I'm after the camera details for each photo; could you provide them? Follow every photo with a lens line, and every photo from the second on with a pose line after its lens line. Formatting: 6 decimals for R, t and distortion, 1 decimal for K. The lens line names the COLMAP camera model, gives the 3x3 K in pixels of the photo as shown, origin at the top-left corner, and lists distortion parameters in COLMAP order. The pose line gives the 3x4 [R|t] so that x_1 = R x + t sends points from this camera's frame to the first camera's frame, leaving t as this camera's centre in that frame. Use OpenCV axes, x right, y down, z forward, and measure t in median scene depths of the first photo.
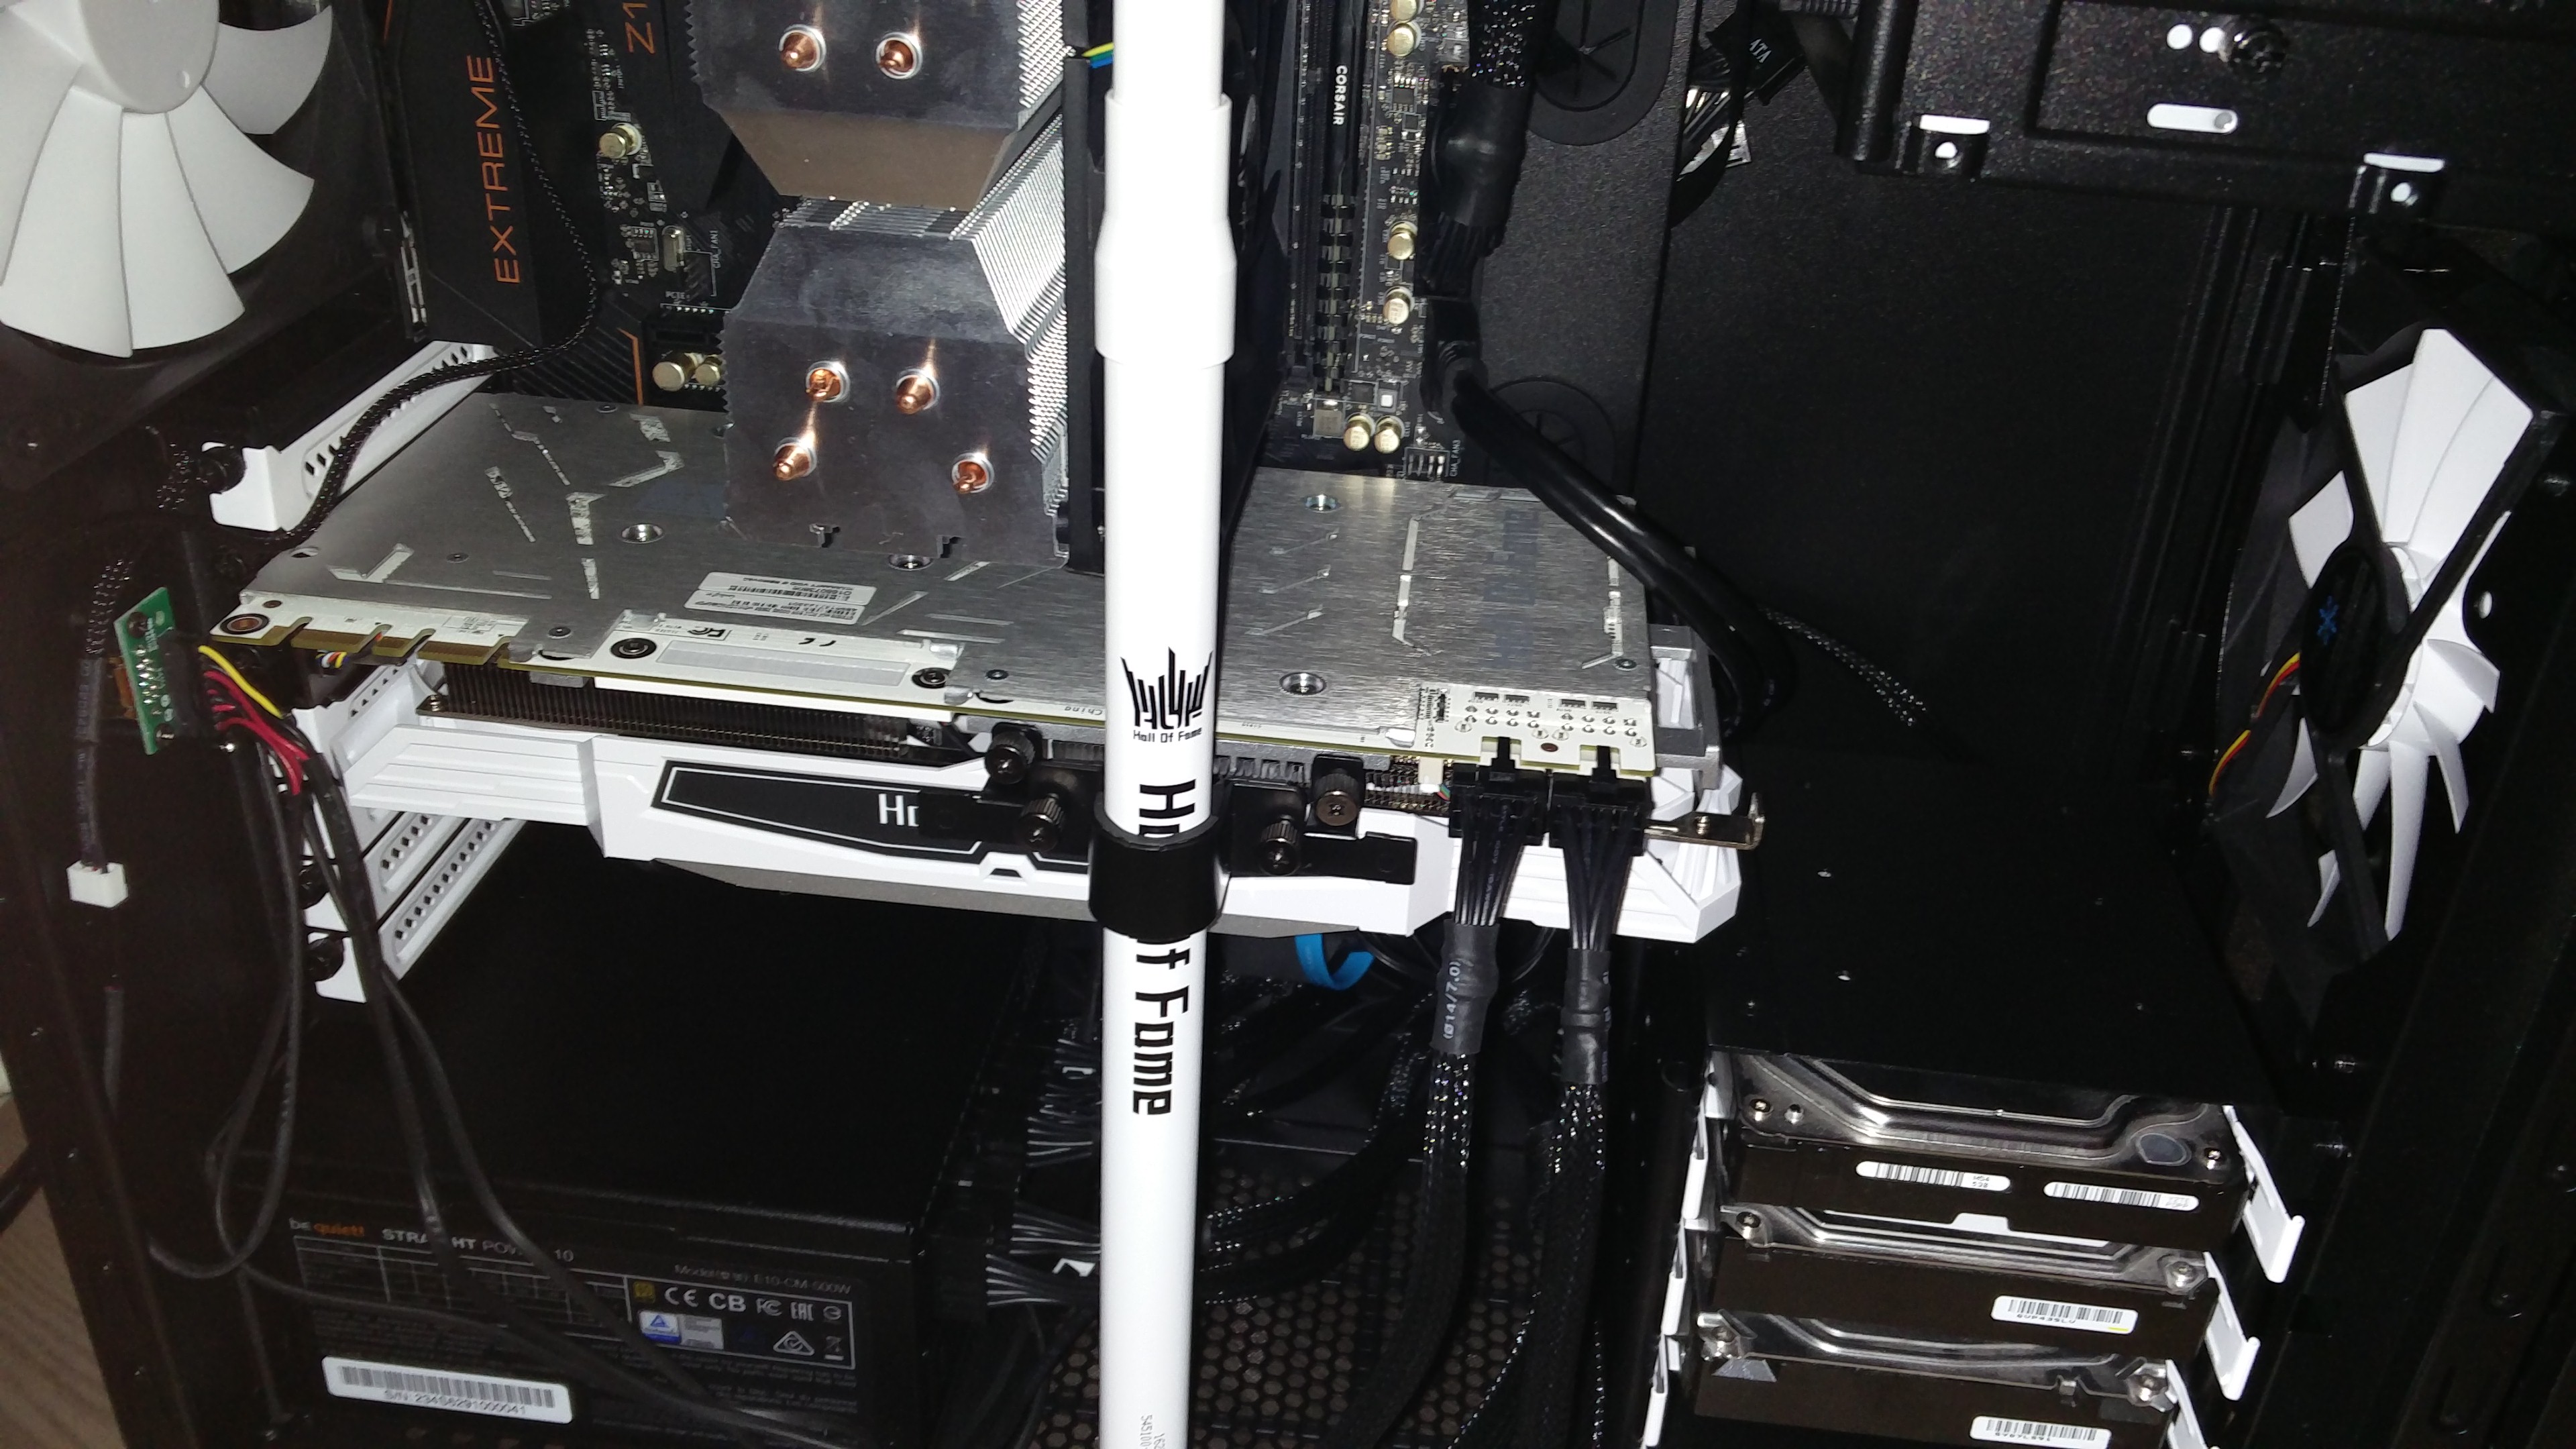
lens RADIAL K [[2180.0, 0, 1288.0], [0, 2180.0, 724.5], [0, 0, 1]] dist [-0.011720, -0.008783]
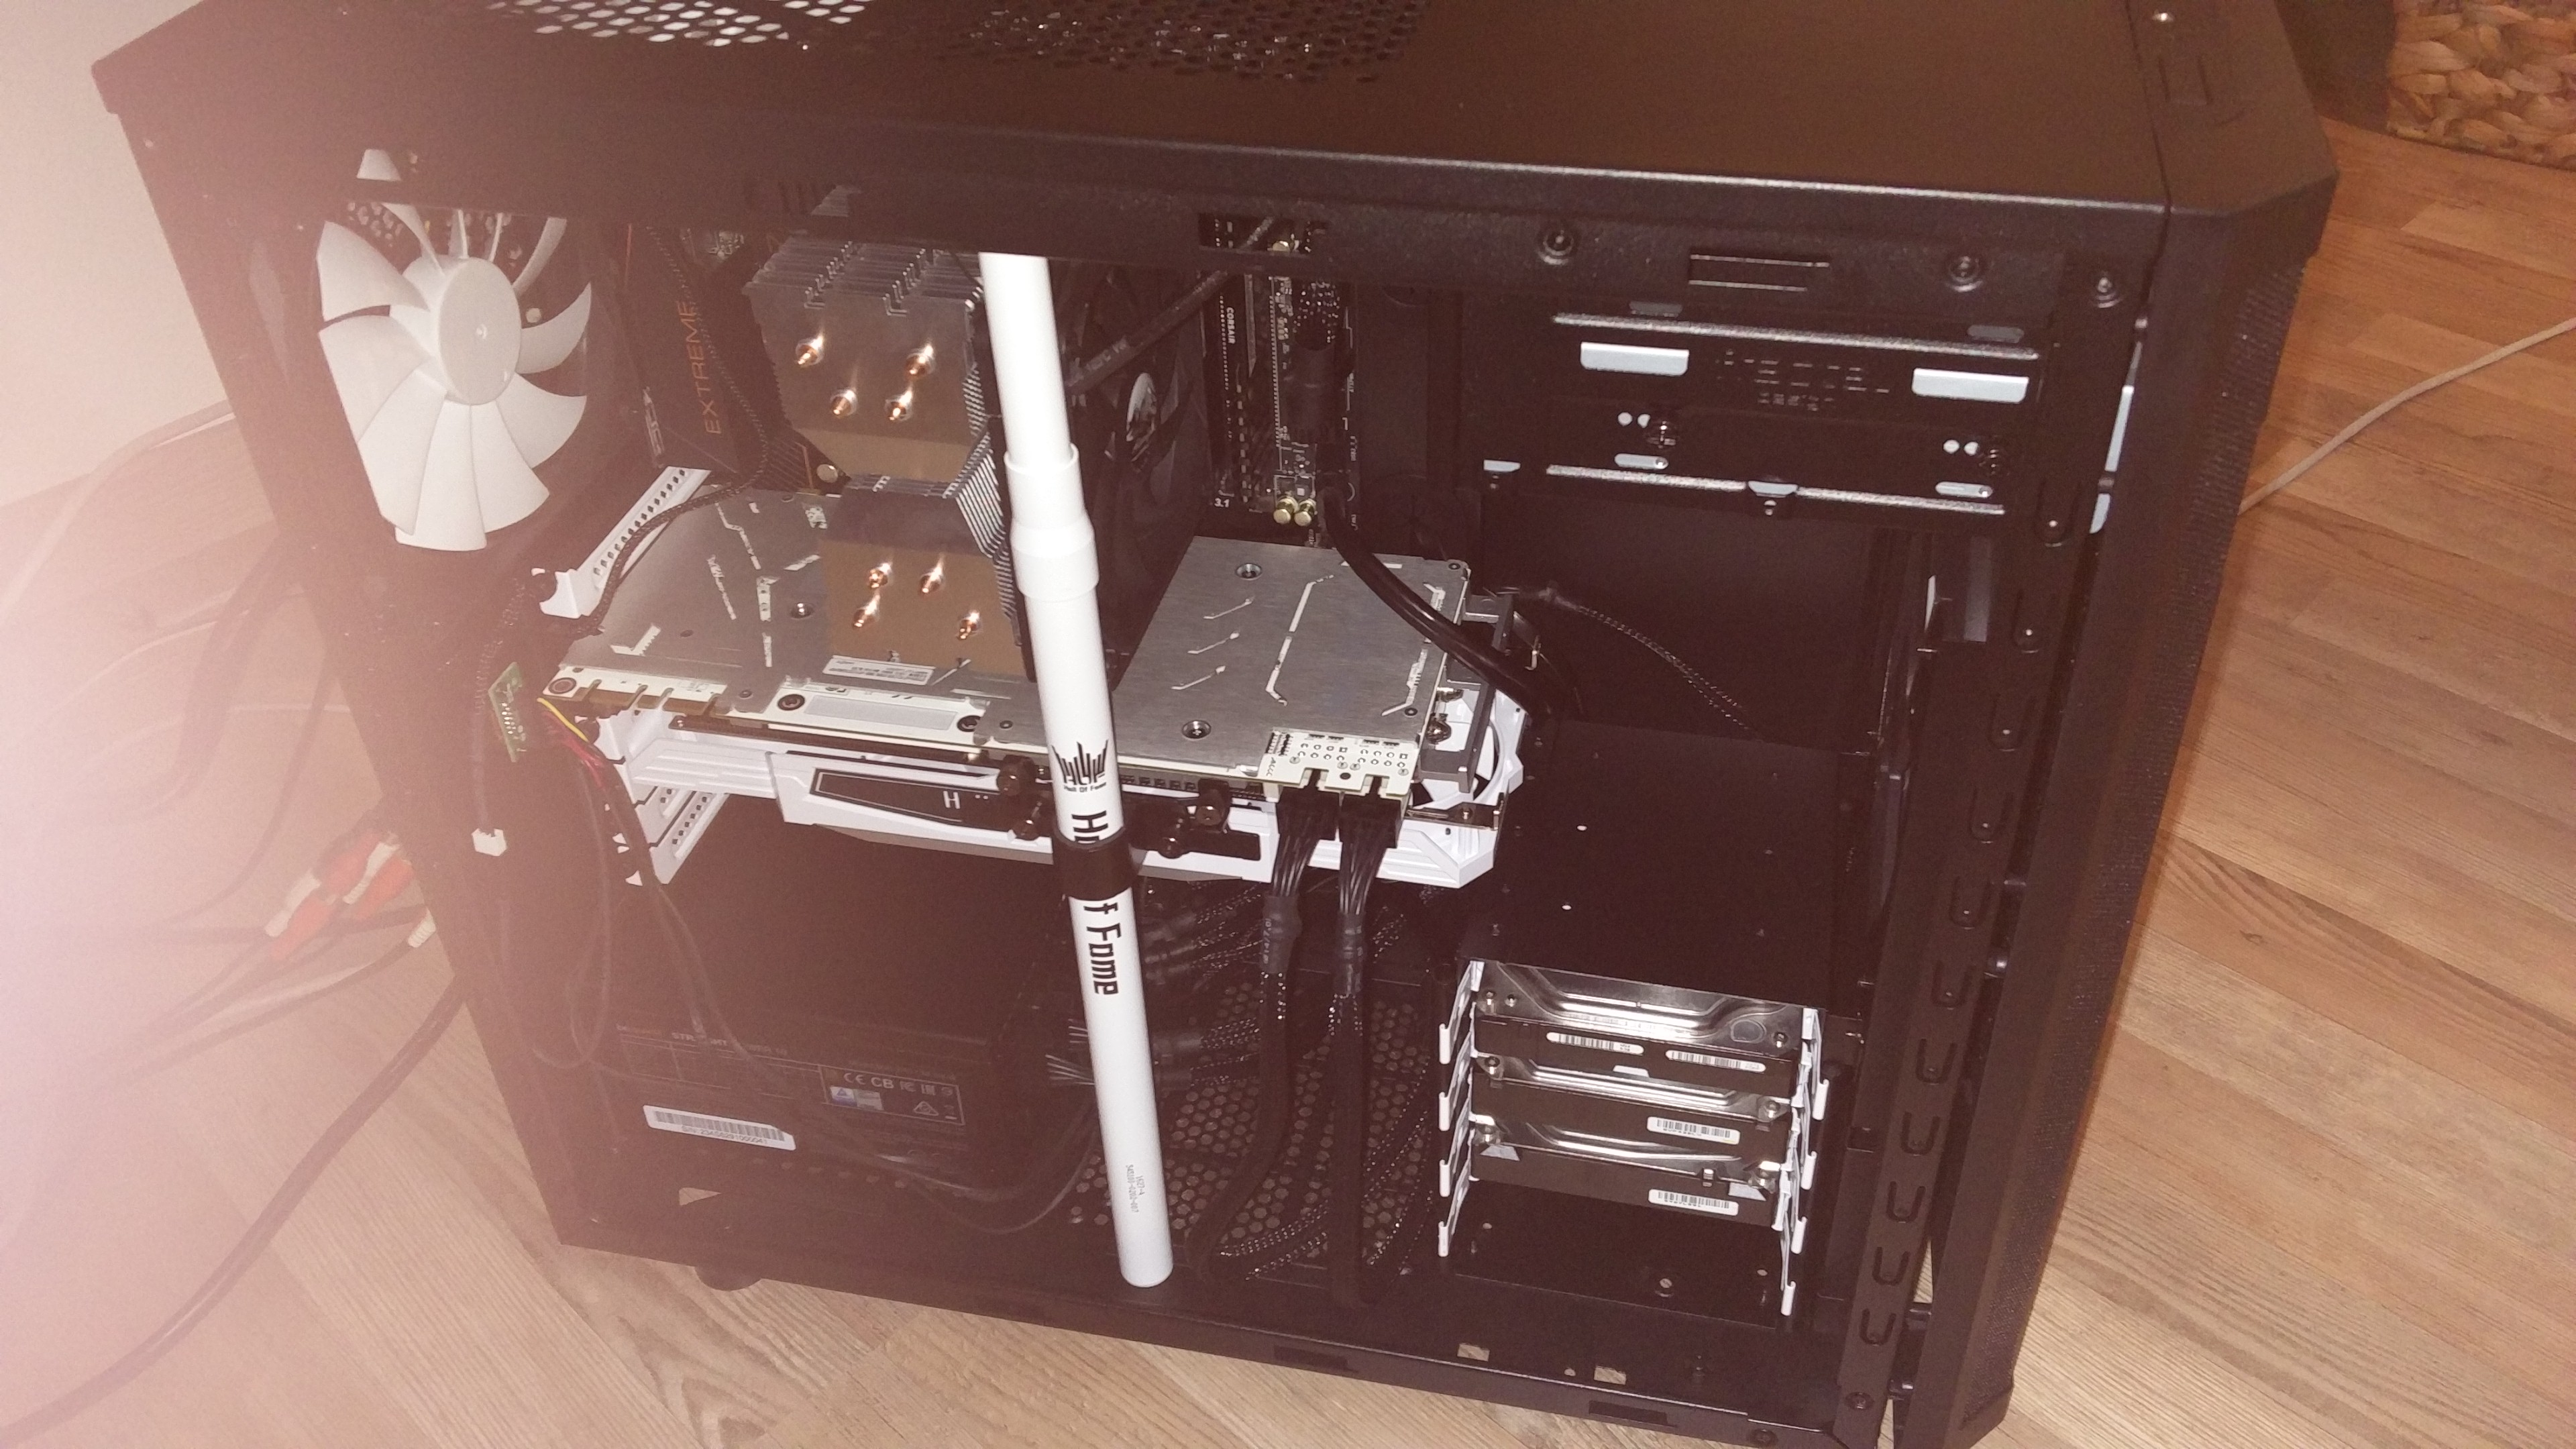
lens RADIAL K [[2180.0, 0, 1288.0], [0, 2180.0, 724.5], [0, 0, 1]] dist [-0.011720, -0.008783]
pose [[0.988878, 0.007061, -0.148563, 0.303754], [0.015547, 0.988493, 0.150467, -0.256098], [0.147916, -0.151103, 0.977389, -0.525563]]
